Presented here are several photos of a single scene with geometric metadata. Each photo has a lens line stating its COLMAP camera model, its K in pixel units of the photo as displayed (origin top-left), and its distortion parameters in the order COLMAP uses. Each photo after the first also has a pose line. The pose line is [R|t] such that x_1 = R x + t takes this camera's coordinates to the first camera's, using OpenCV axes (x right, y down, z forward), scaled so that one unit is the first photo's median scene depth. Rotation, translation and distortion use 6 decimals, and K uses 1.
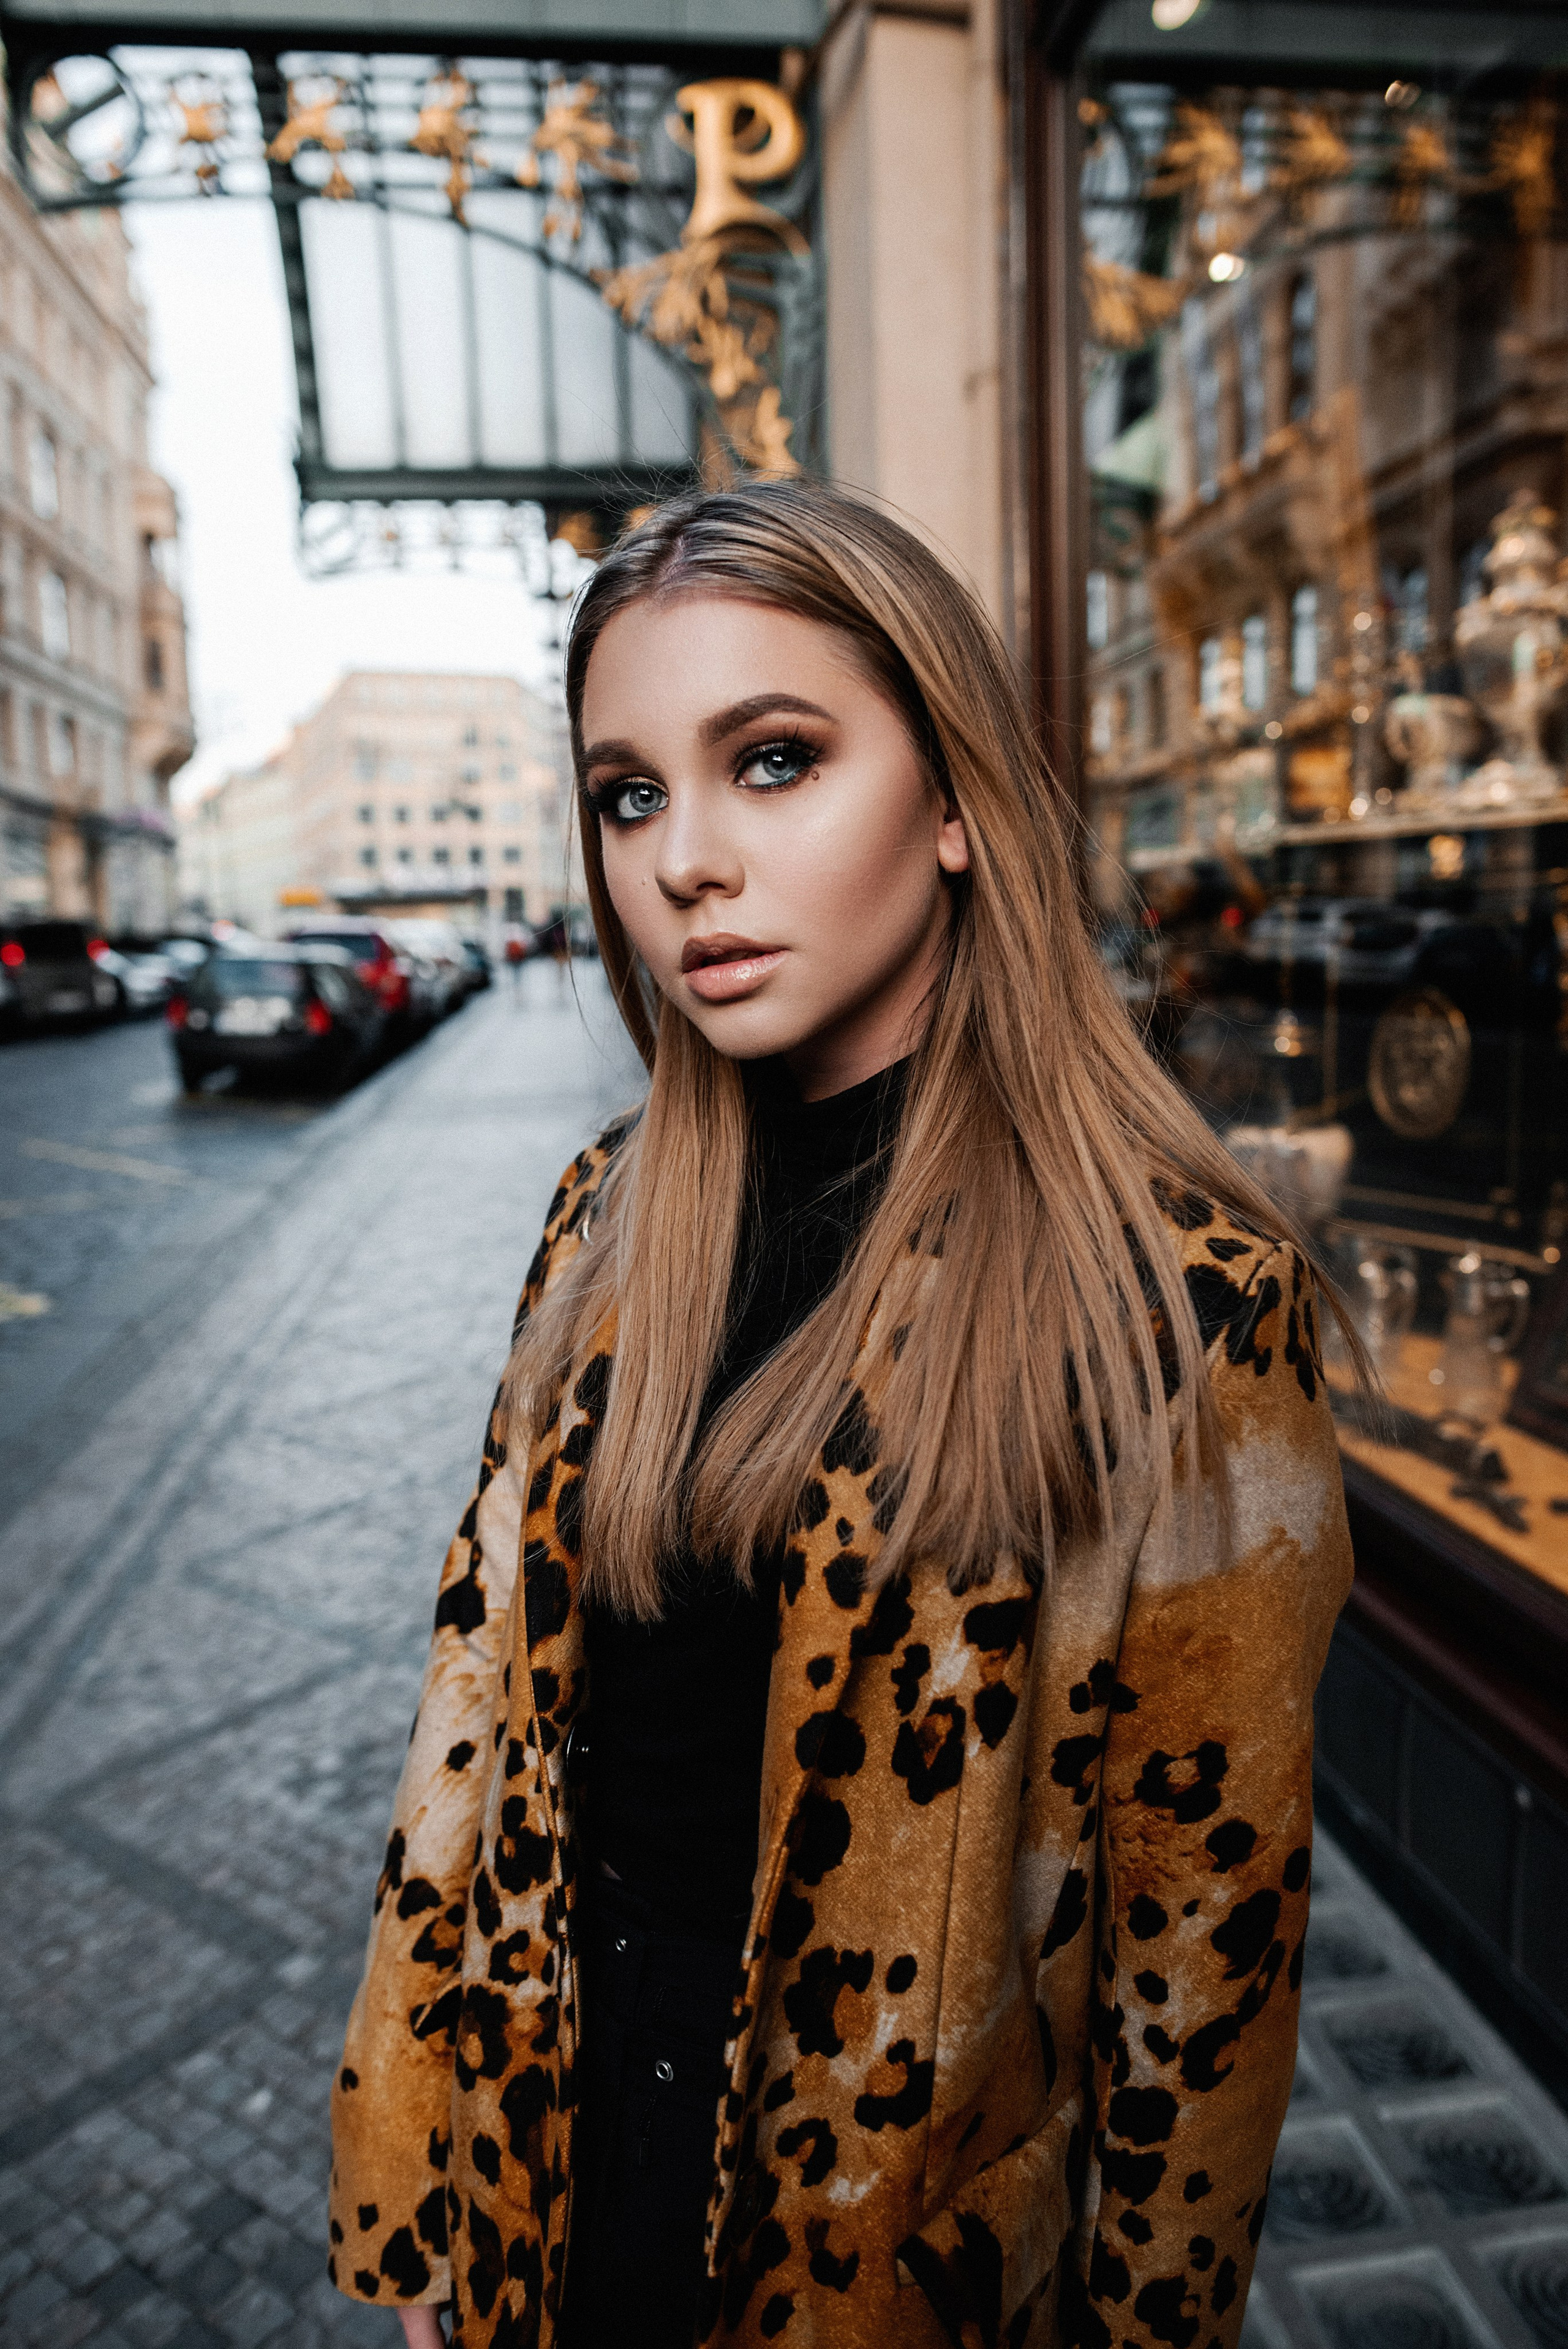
lens RADIAL K [[1633.2, 0, 788.3], [0, 1633.2, 1175.3], [0, 0, 1]] dist [-0.048436, 0.012814]
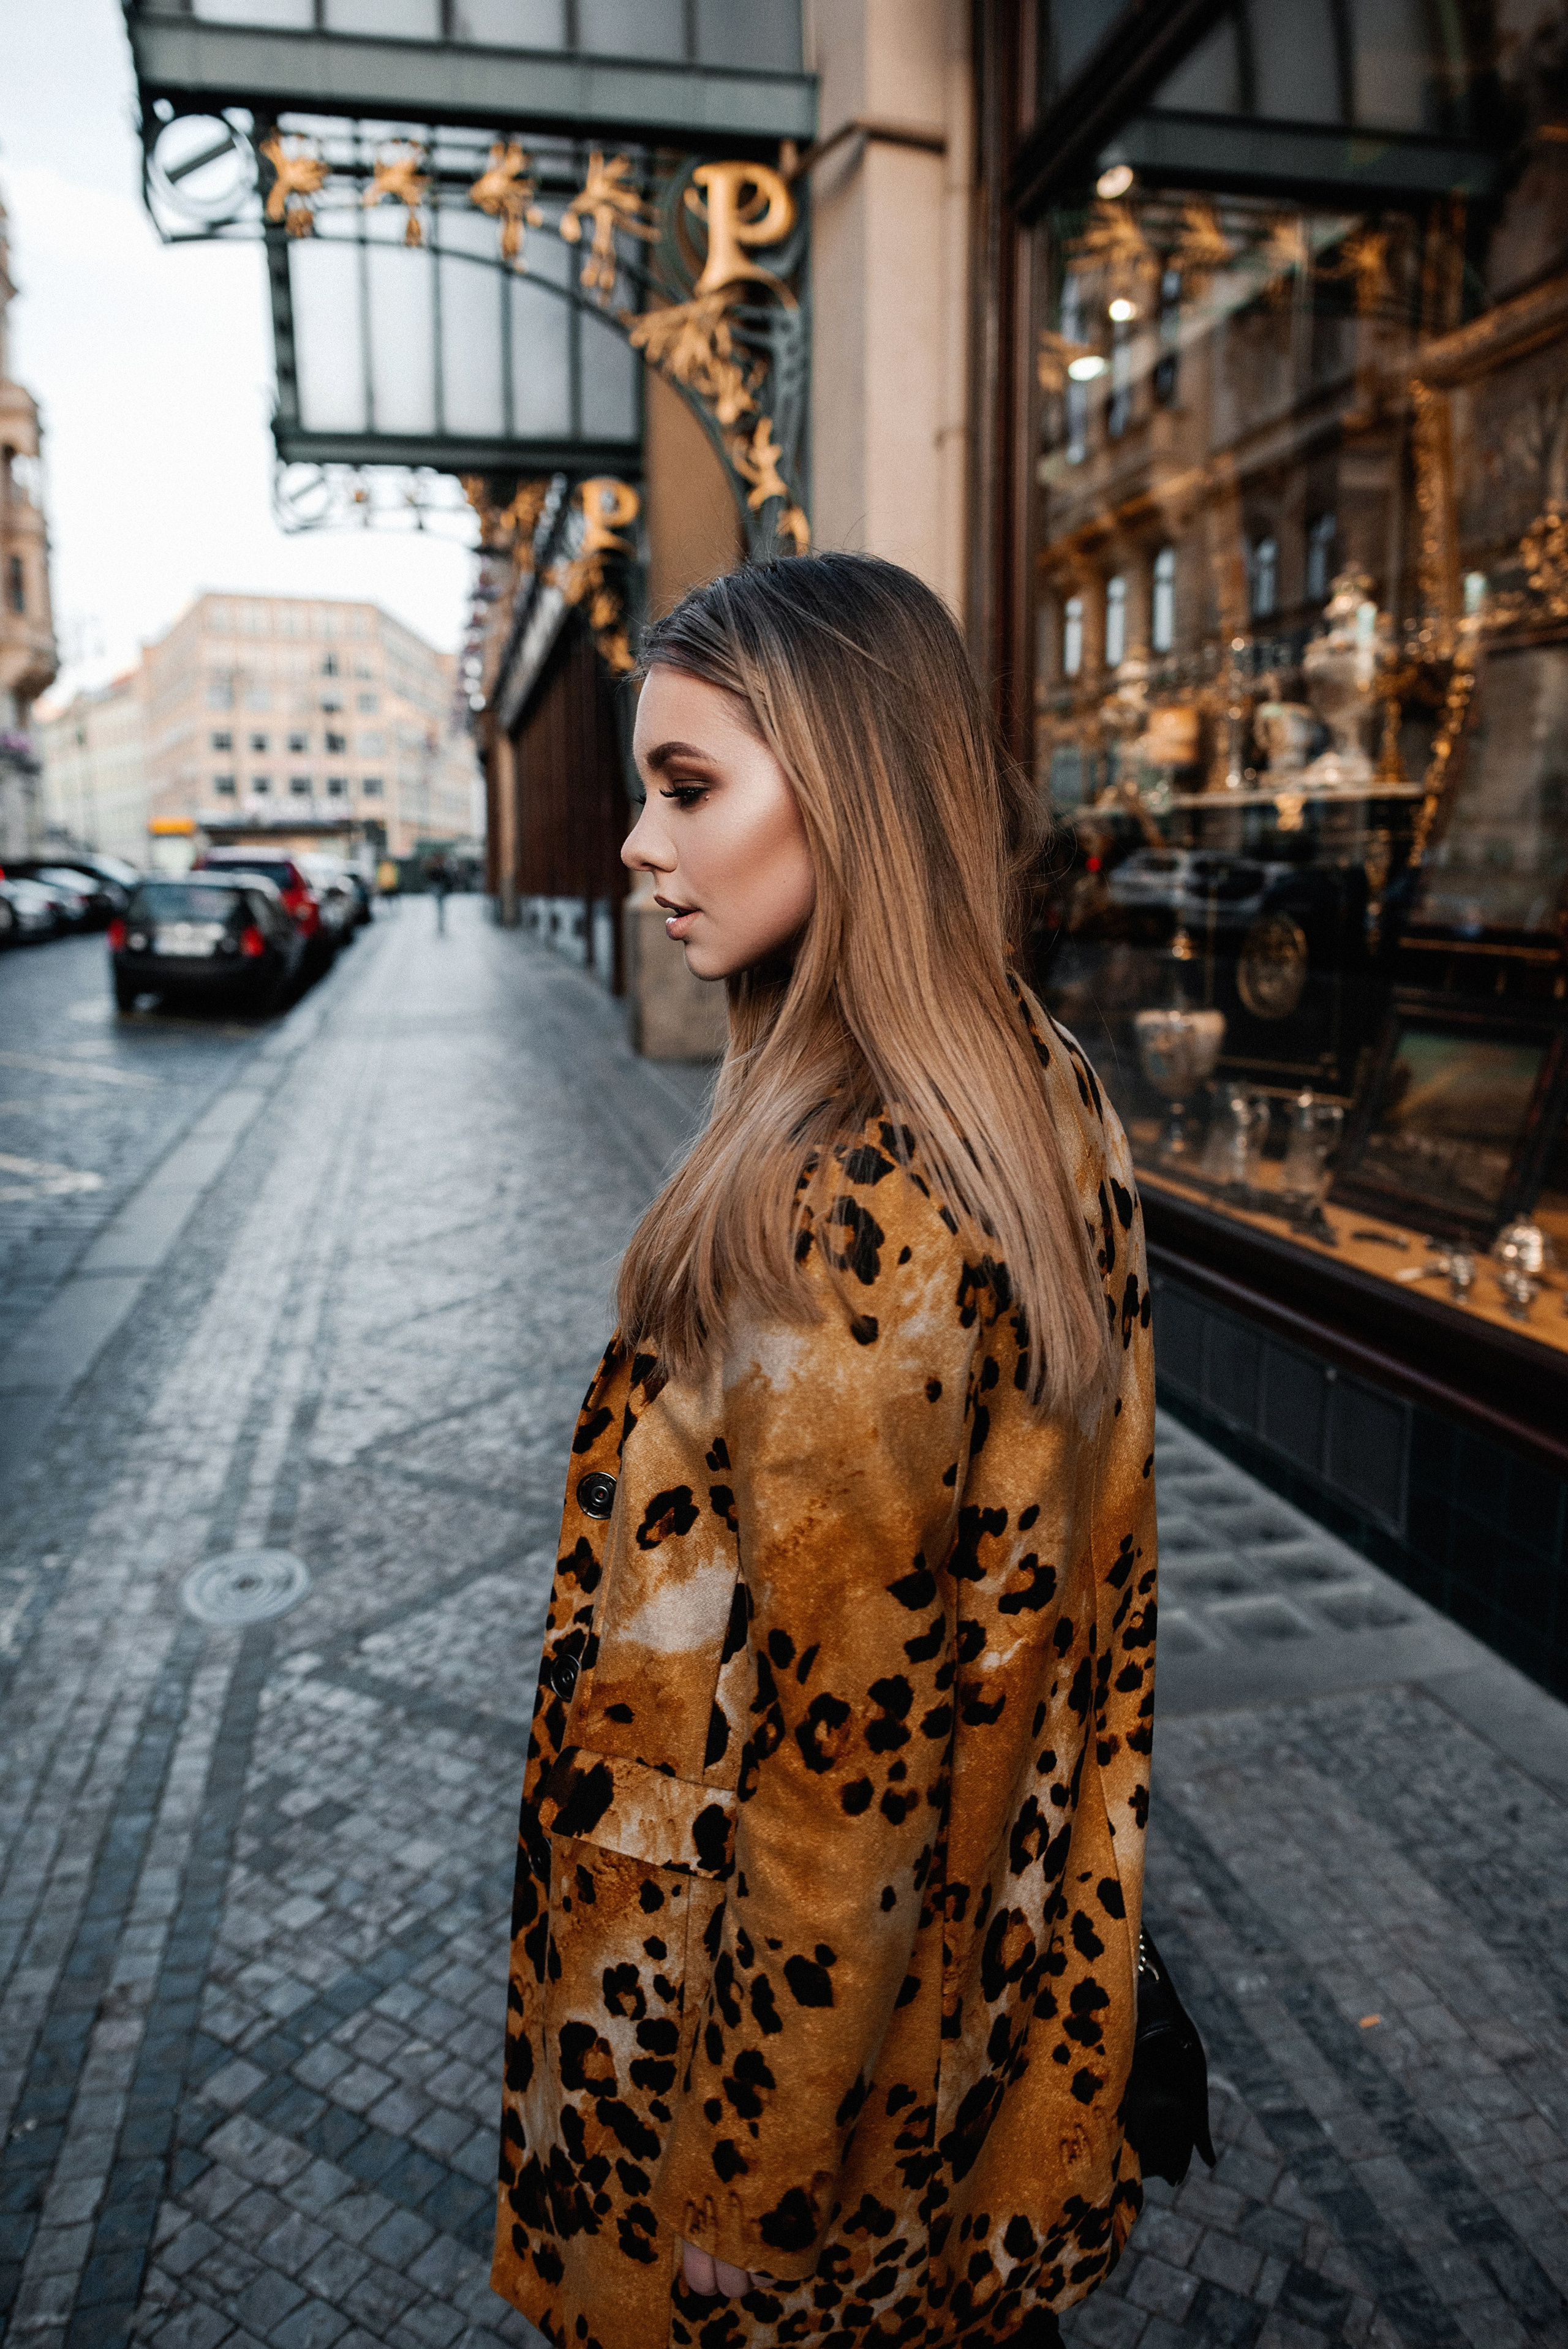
lens RADIAL K [[1633.2, 0, 781.9], [0, 1633.2, 1186.4], [0, 0, 1]] dist [-0.048436, 0.012814]
pose [[0.996140, 0.004585, 0.087656, -0.102771], [-0.008273, 0.999093, 0.041763, 0.042533], [-0.087385, -0.042327, 0.995275, -0.244258]]
